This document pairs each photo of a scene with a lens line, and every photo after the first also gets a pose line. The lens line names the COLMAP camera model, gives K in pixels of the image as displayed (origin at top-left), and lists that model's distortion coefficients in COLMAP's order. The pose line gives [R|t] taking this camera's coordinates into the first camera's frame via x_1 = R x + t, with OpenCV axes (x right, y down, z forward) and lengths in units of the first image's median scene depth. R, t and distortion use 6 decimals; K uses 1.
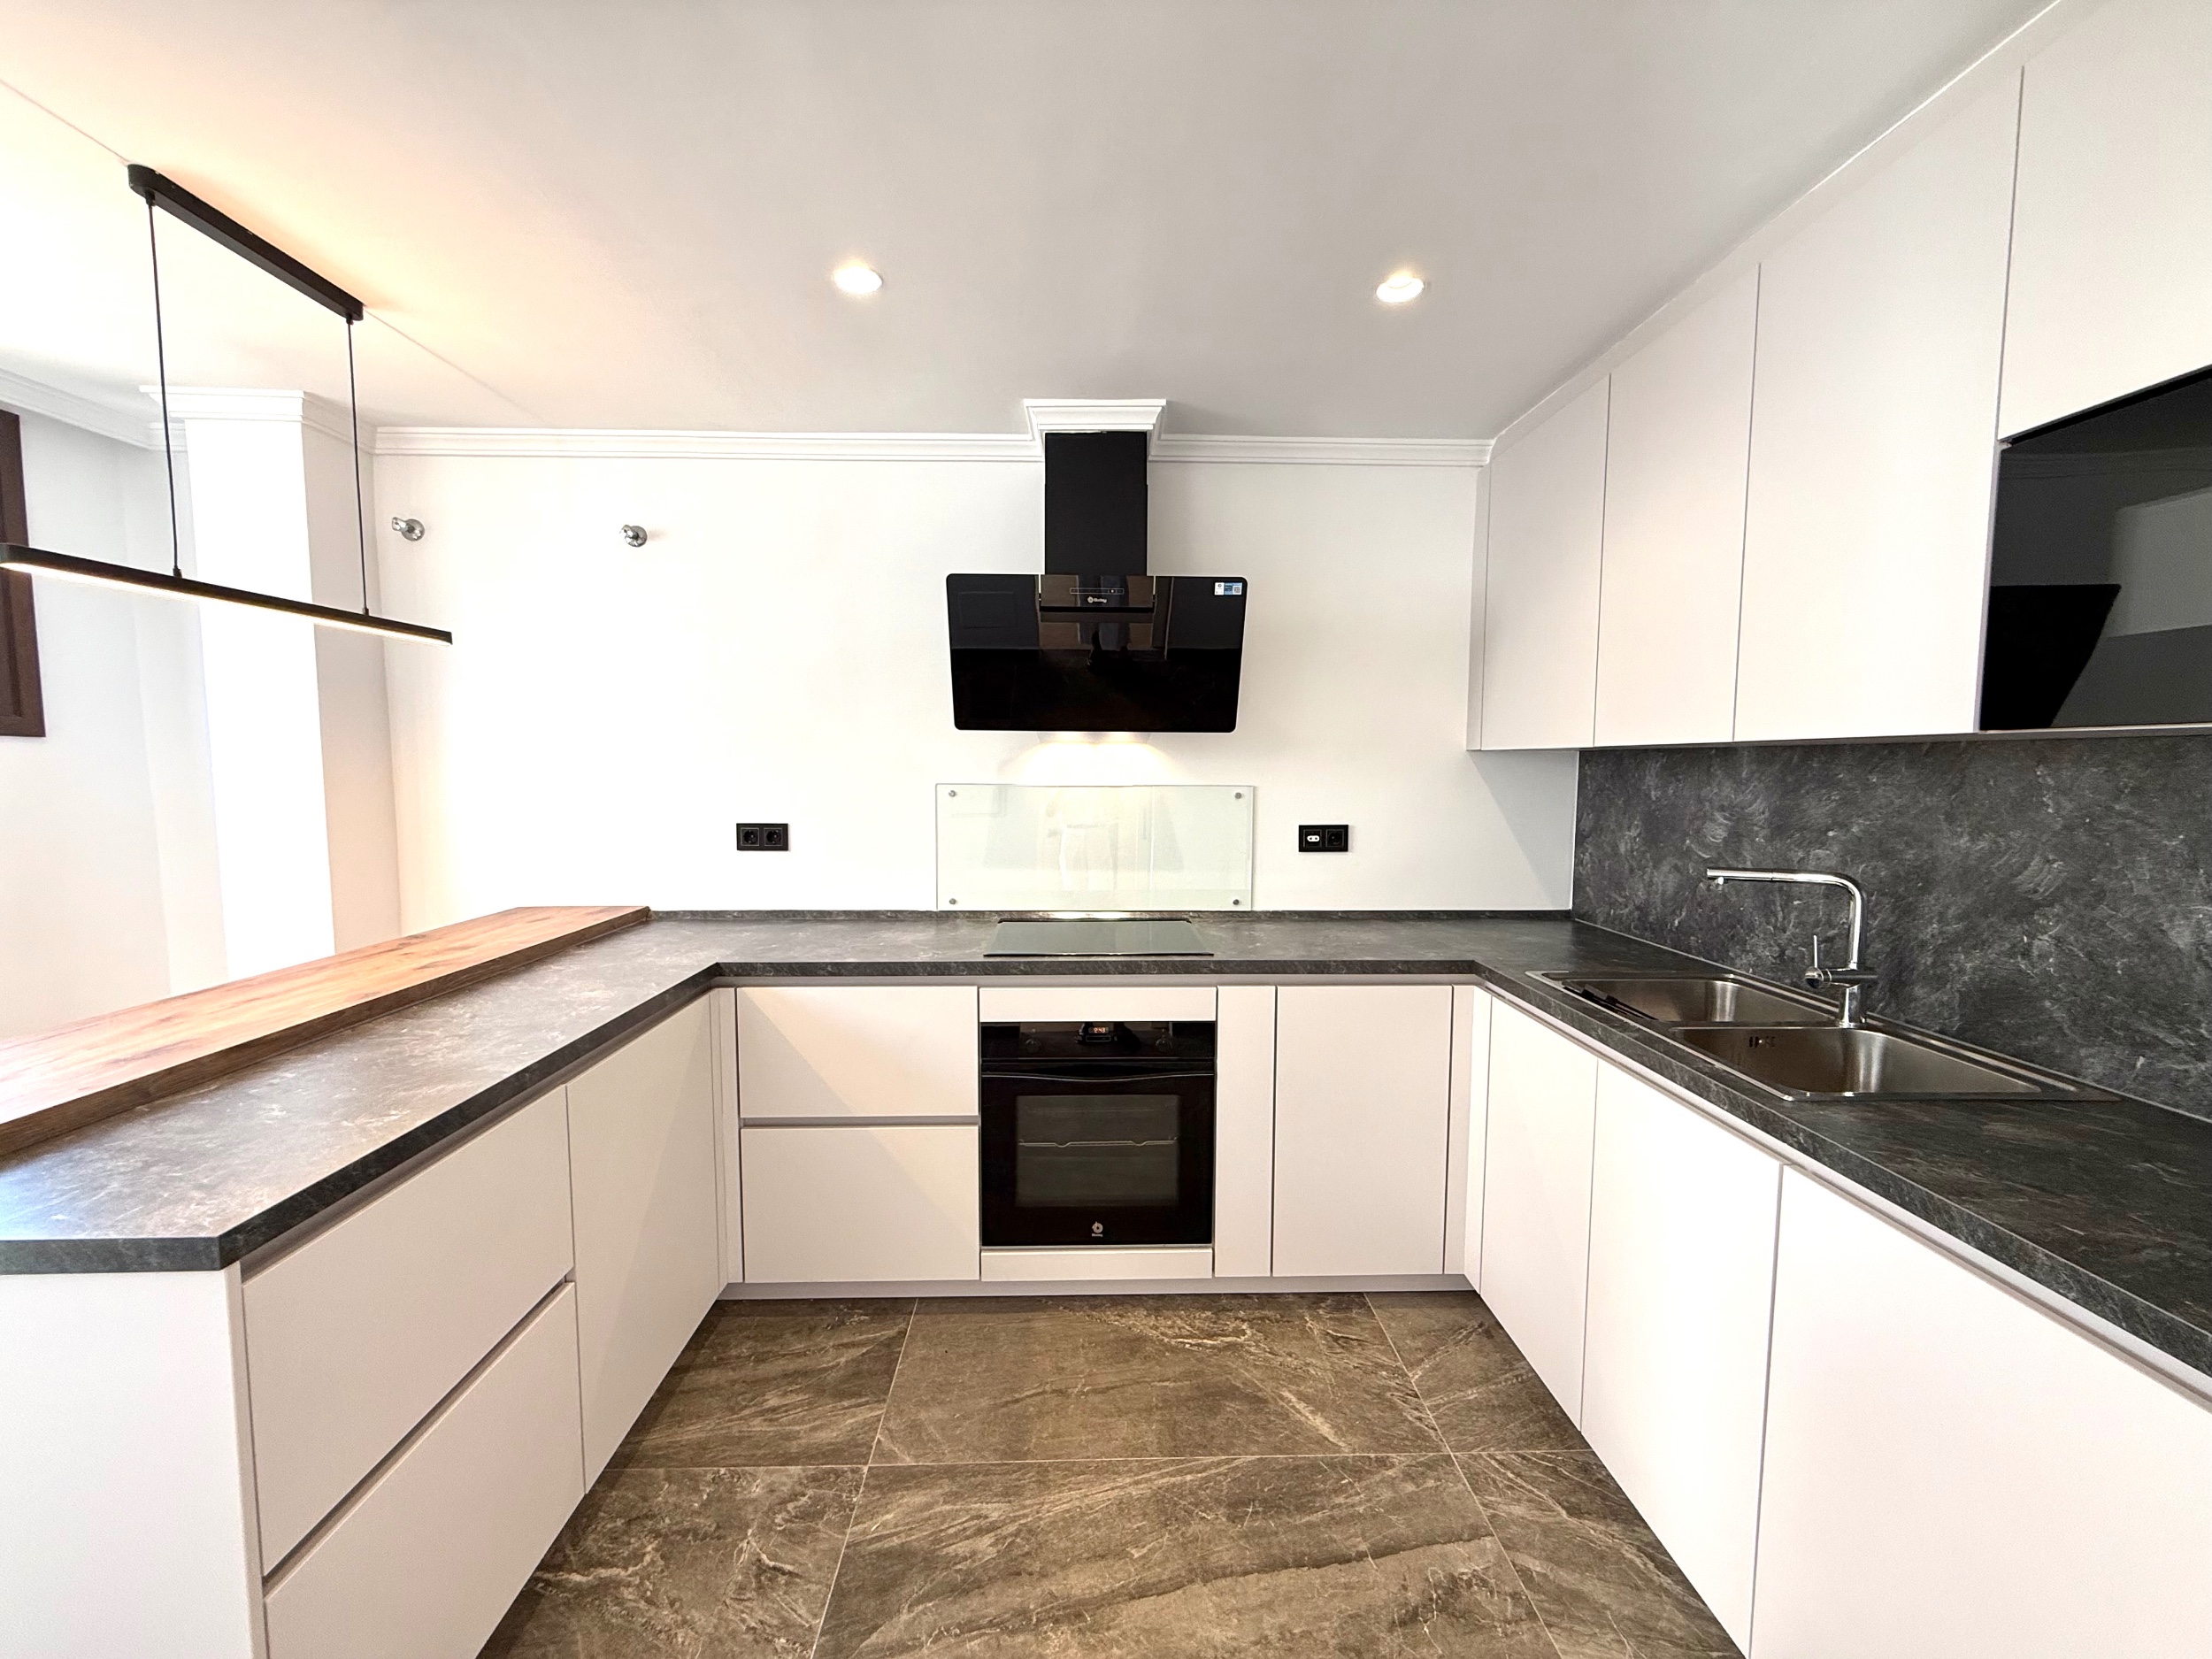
lens RADIAL K [[879.9, 0, 1105.9], [0, 879.9, 826.2], [0, 0, 1]] dist [0.001376, 0.000096]
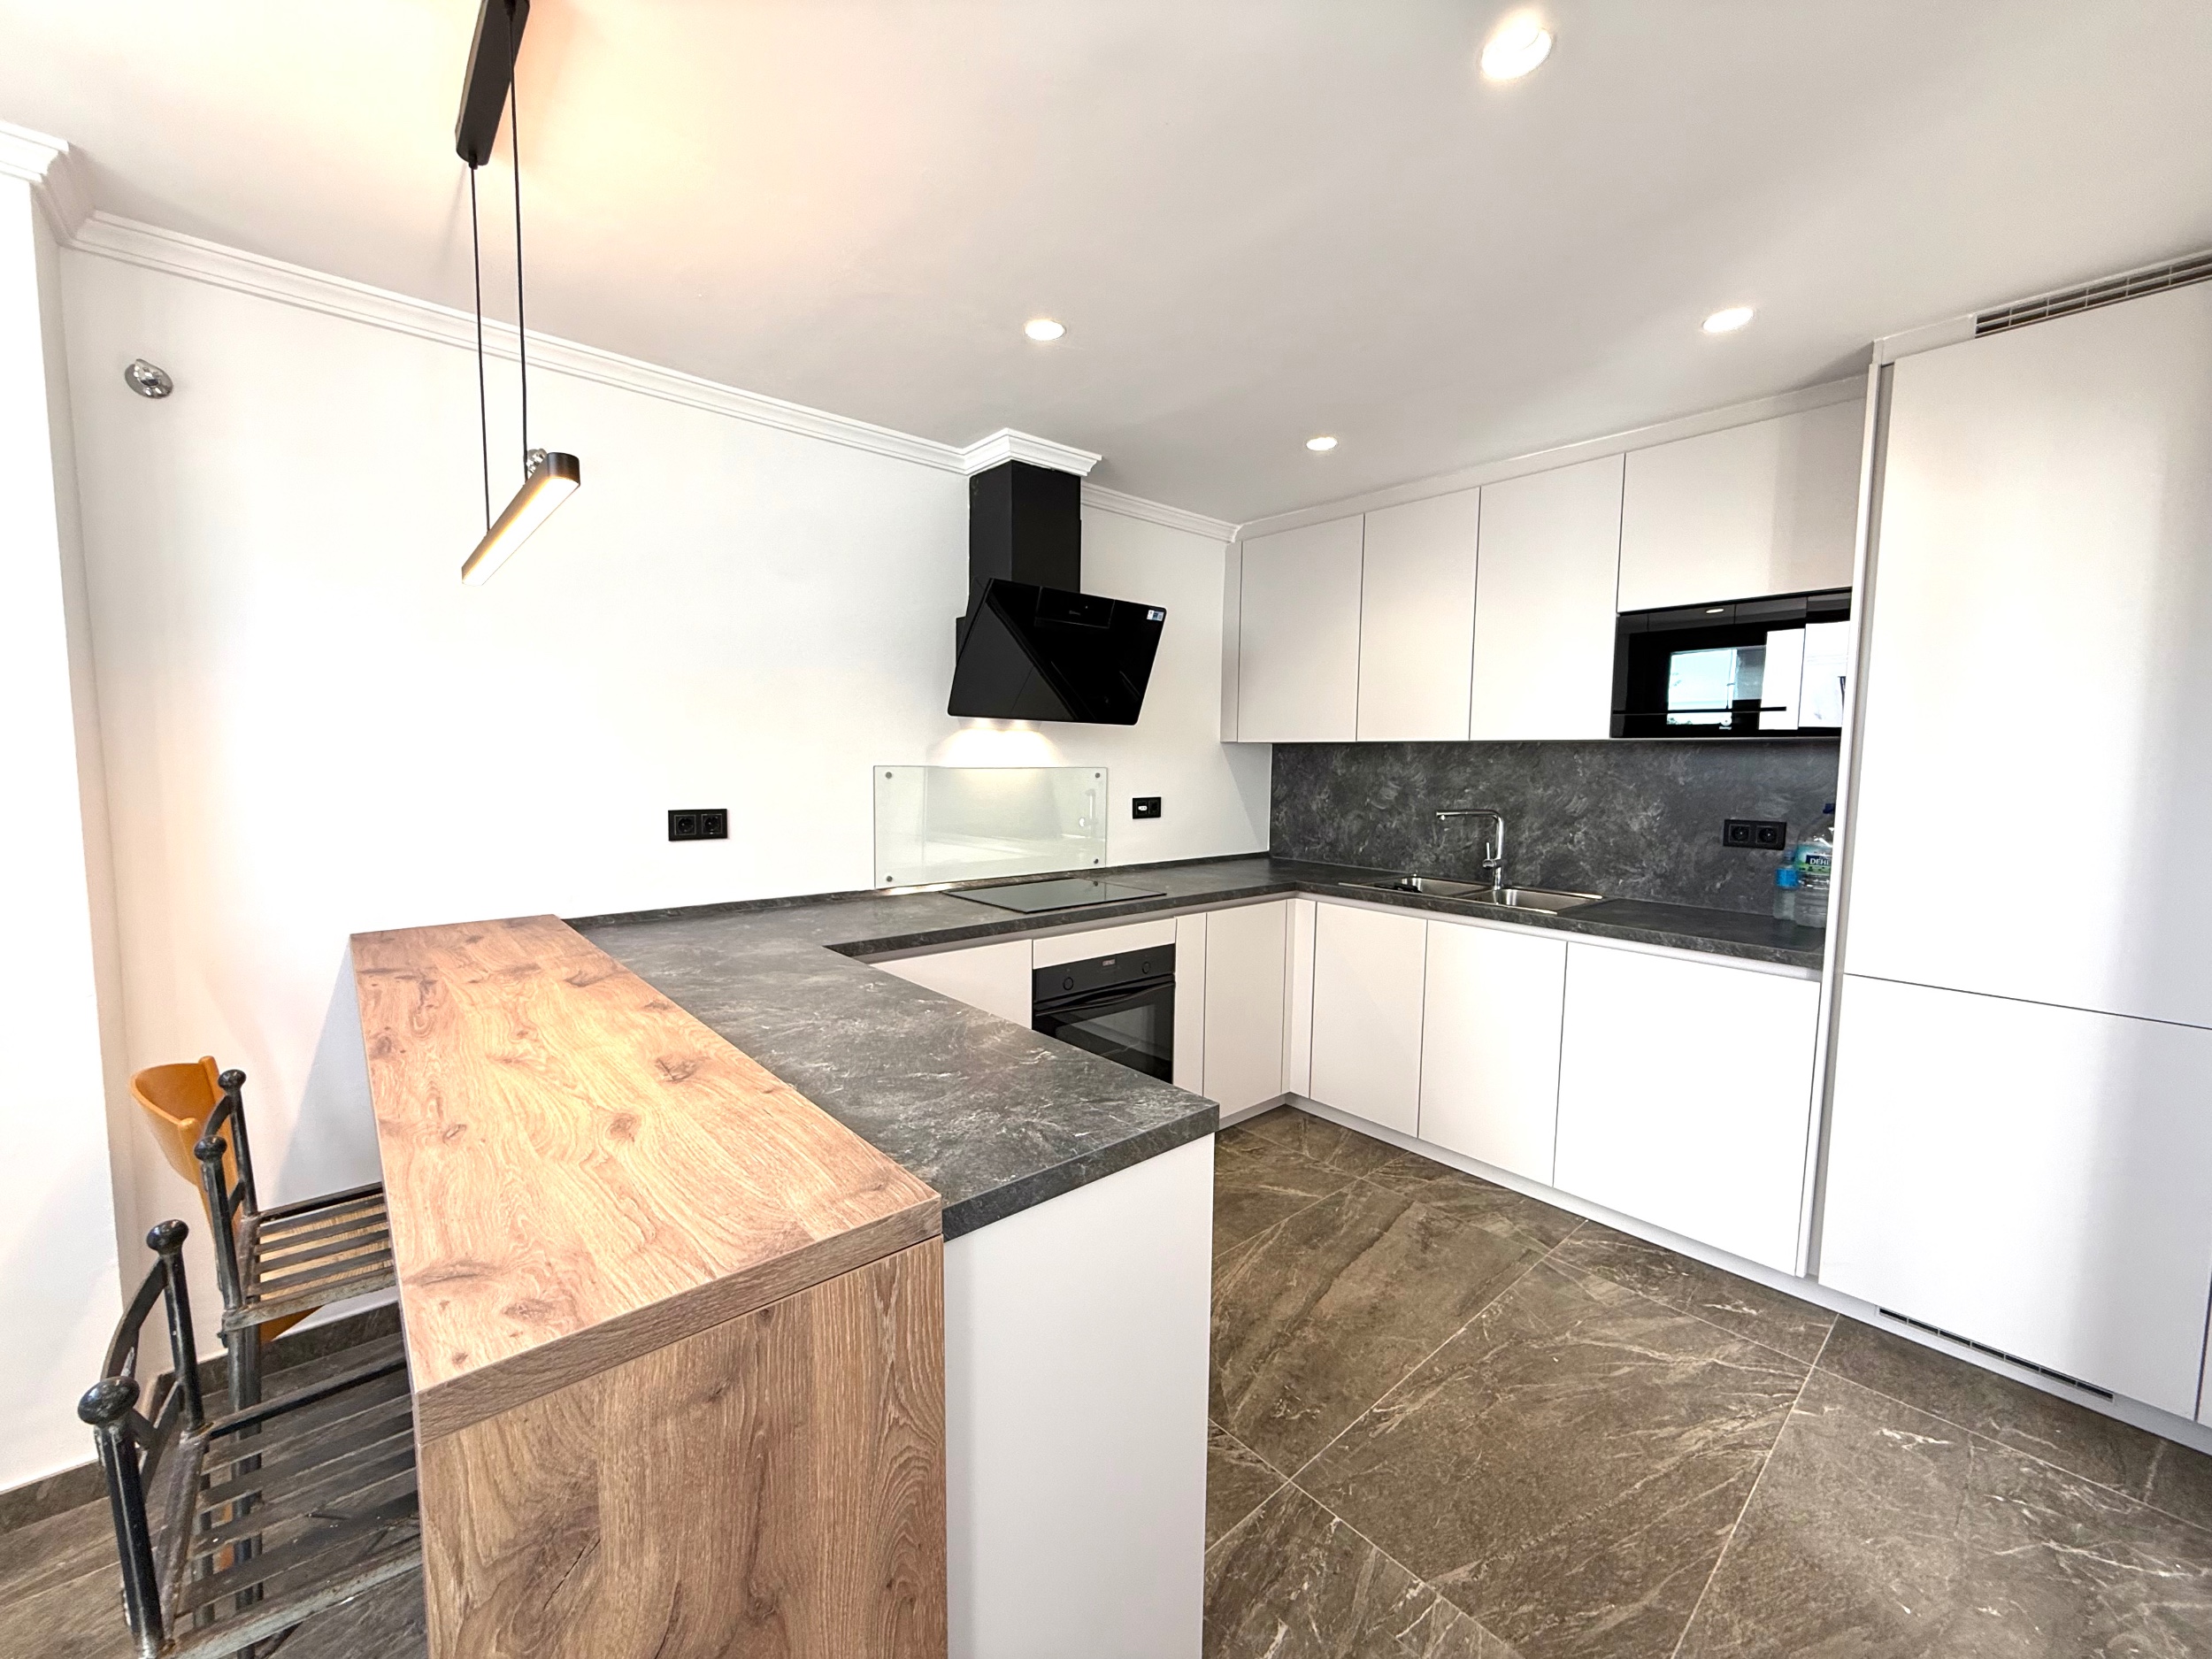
lens RADIAL K [[879.9, 0, 1105.9], [0, 879.9, 826.2], [0, 0, 1]] dist [0.001376, 0.000096]
pose [[0.770138, -0.044095, 0.636351, -0.791080], [0.036144, 0.999022, 0.025484, 0.007169], [-0.636852, 0.003374, 0.770979, 0.042312]]
